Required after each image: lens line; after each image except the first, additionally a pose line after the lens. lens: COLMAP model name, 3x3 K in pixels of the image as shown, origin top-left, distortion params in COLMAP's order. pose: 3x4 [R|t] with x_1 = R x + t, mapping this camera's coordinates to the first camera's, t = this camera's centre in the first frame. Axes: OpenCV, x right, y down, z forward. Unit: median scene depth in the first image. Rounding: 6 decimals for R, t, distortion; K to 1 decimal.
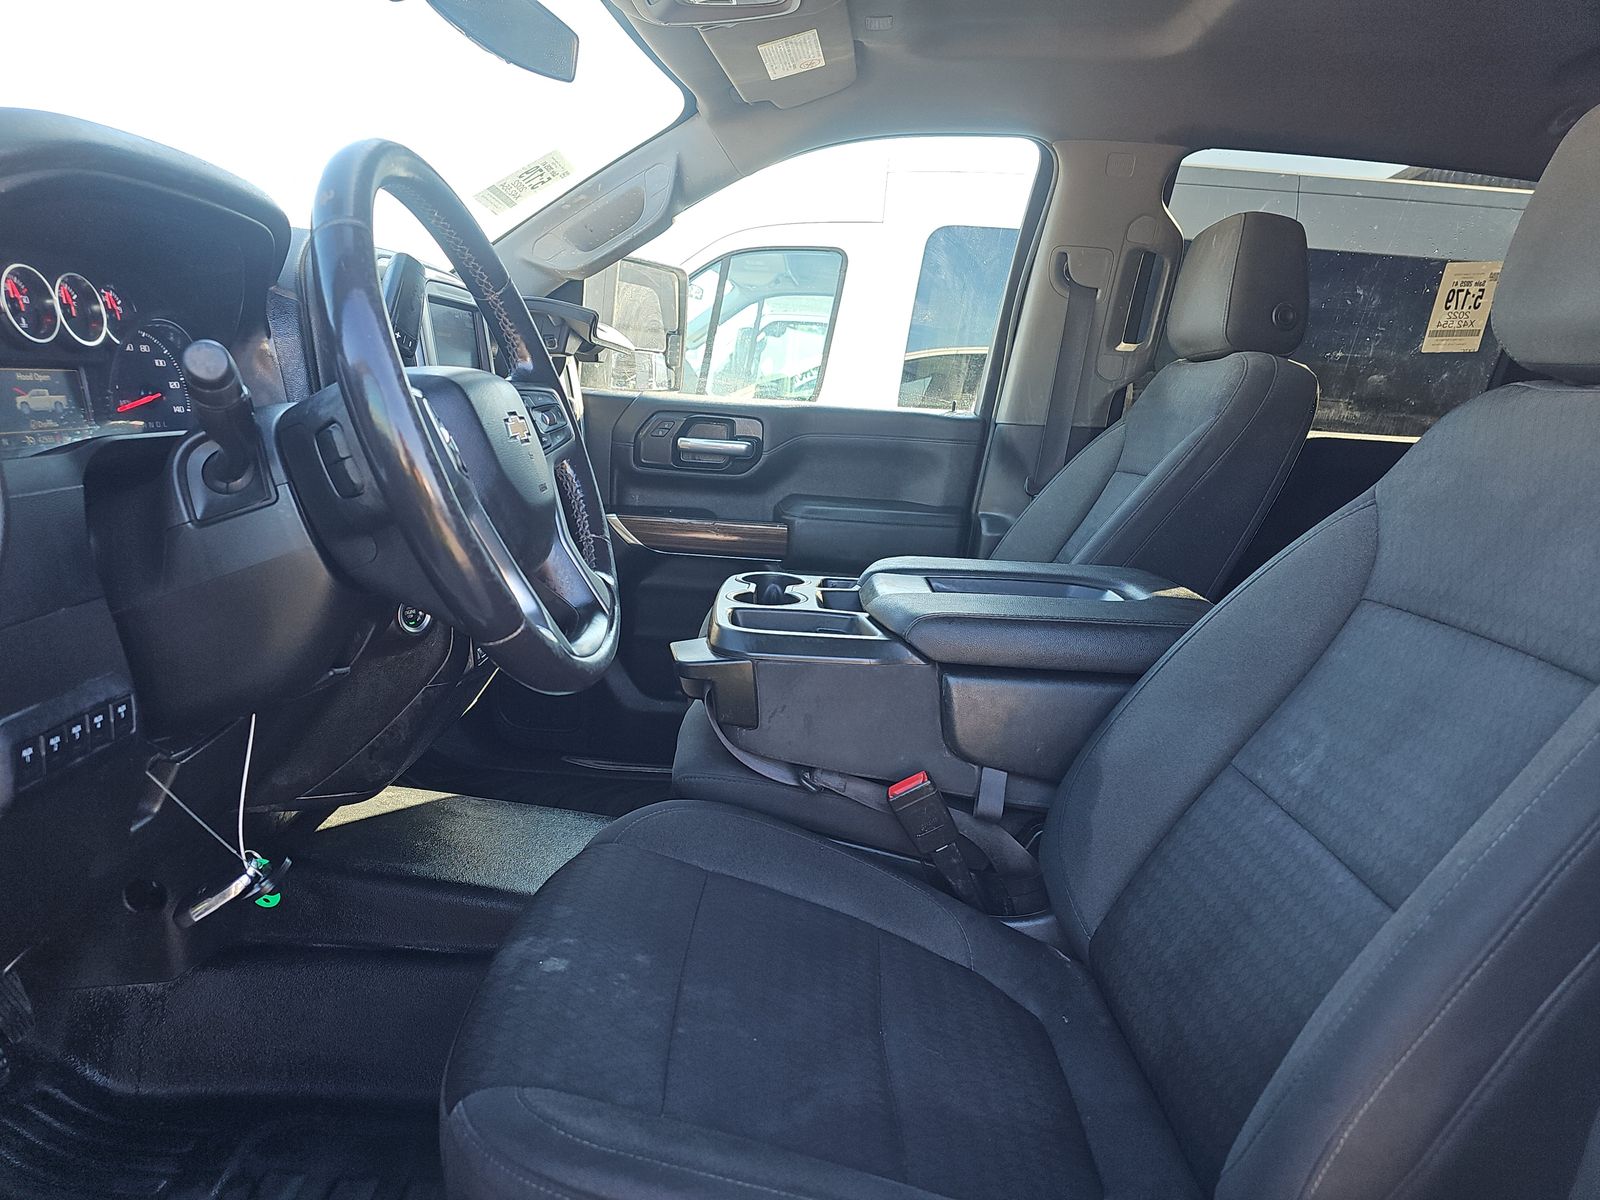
lens RADIAL K [[1087.4, 0, 800.0], [0, 1087.4, 600.0], [0, 0, 1]] dist [0.046790, -0.037486]
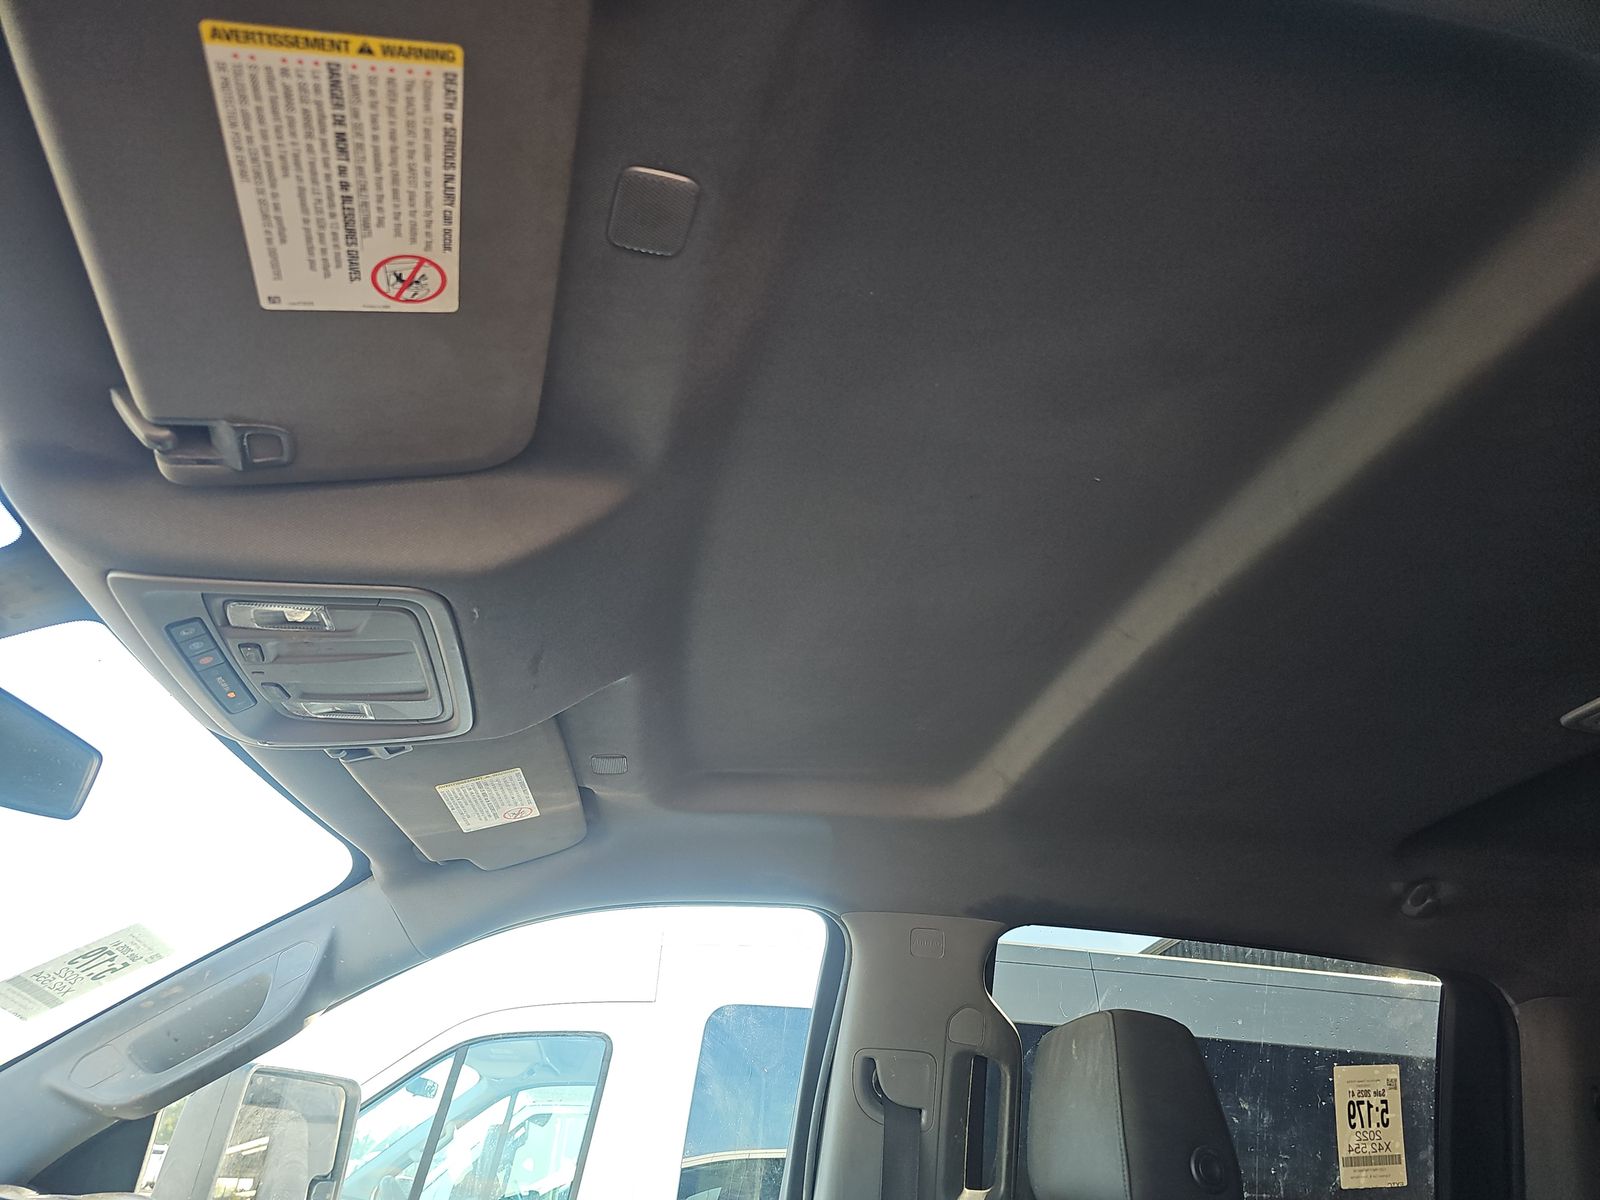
lens RADIAL K [[1087.4, 0, 800.0], [0, 1087.4, 600.0], [0, 0, 1]] dist [0.046790, -0.037486]
pose [[0.984596, 0.053425, 0.166484, 0.053162], [0.062185, 0.782922, -0.619004, -0.101789], [-0.163414, 0.619822, 0.767539, 0.241903]]
